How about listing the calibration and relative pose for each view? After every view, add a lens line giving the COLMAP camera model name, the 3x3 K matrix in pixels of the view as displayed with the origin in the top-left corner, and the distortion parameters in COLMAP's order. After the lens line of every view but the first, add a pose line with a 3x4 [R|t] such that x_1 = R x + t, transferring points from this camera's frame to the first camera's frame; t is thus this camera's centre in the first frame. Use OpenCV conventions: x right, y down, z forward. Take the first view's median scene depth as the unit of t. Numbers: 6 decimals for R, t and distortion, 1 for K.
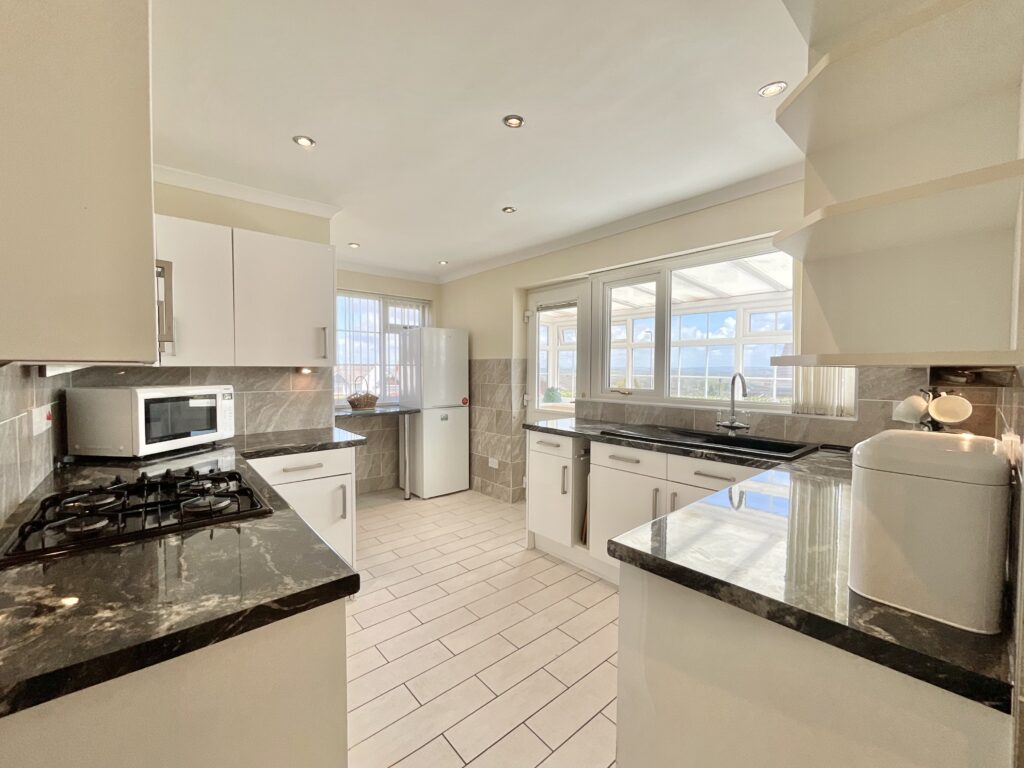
lens RADIAL K [[417.2, 0, 510.8], [0, 417.2, 383.8], [0, 0, 1]] dist [0.000315, 0.000185]
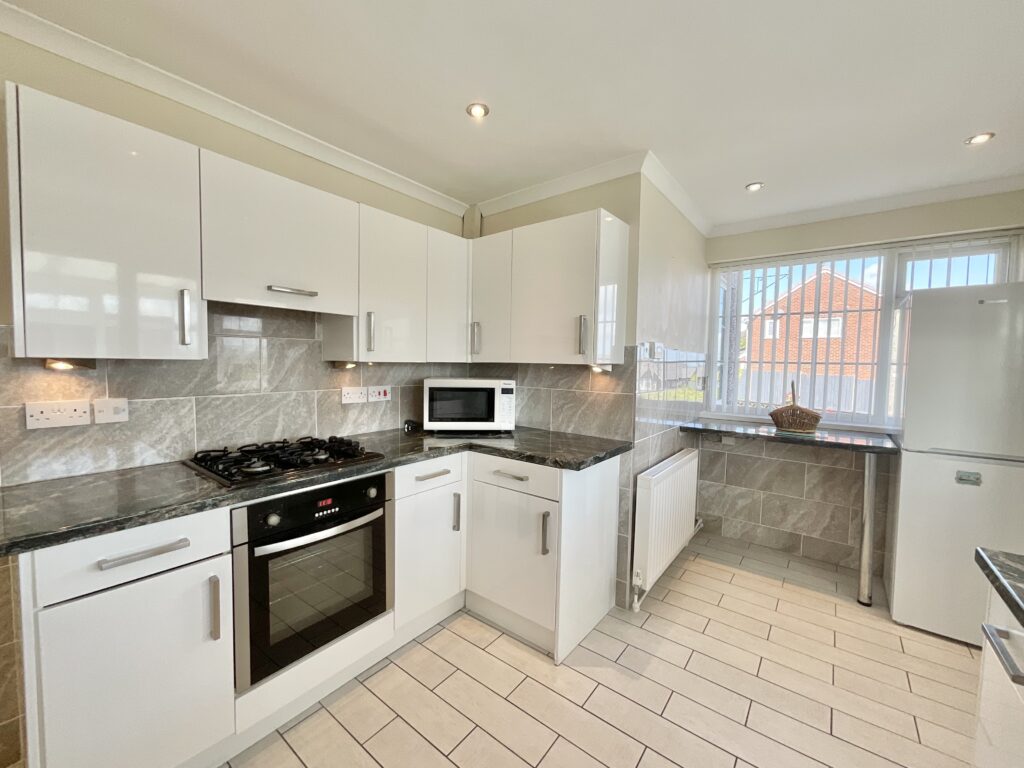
lens RADIAL K [[417.2, 0, 512.4], [0, 417.2, 383.7], [0, 0, 1]] dist [0.000315, 0.000185]
pose [[0.199164, 0.055109, -0.978415, 0.294688], [-0.050002, 0.997688, 0.046016, -0.030525], [0.978690, 0.039758, 0.201460, 0.640056]]
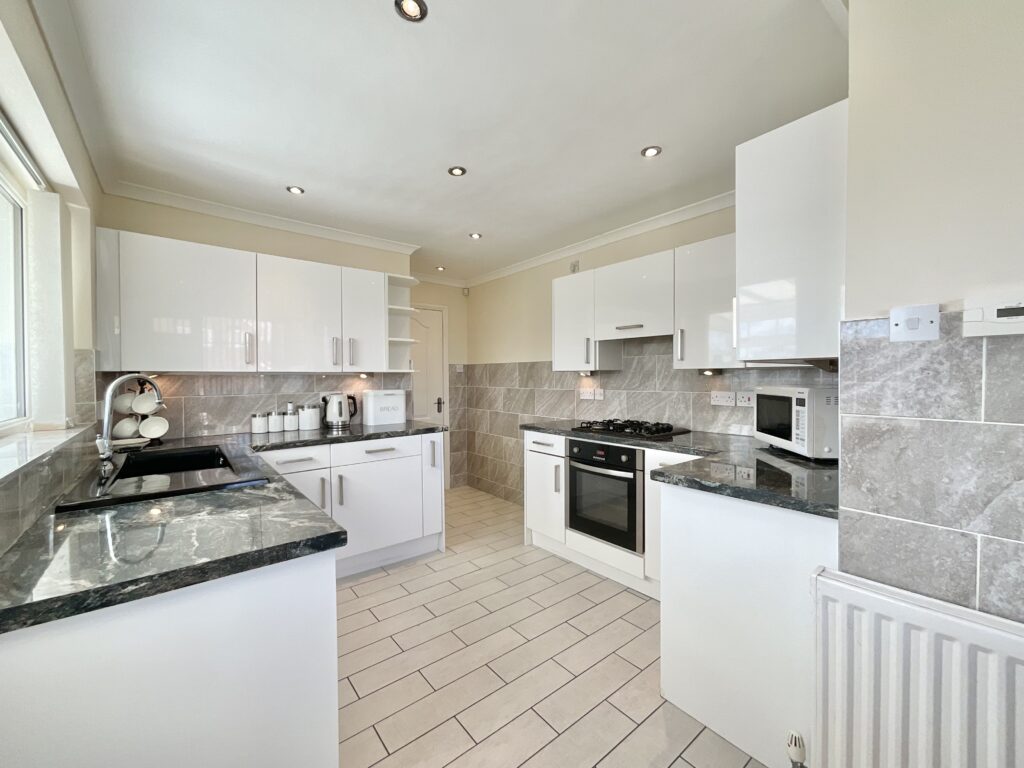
lens RADIAL K [[417.2, 0, 514.1], [0, 417.2, 383.3], [0, 0, 1]] dist [0.000315, 0.000185]
pose [[-0.999568, 0.005136, 0.028949, -0.126470], [0.006559, 0.998763, 0.049293, -0.038559], [-0.028660, 0.049462, -0.998365, 1.454983]]
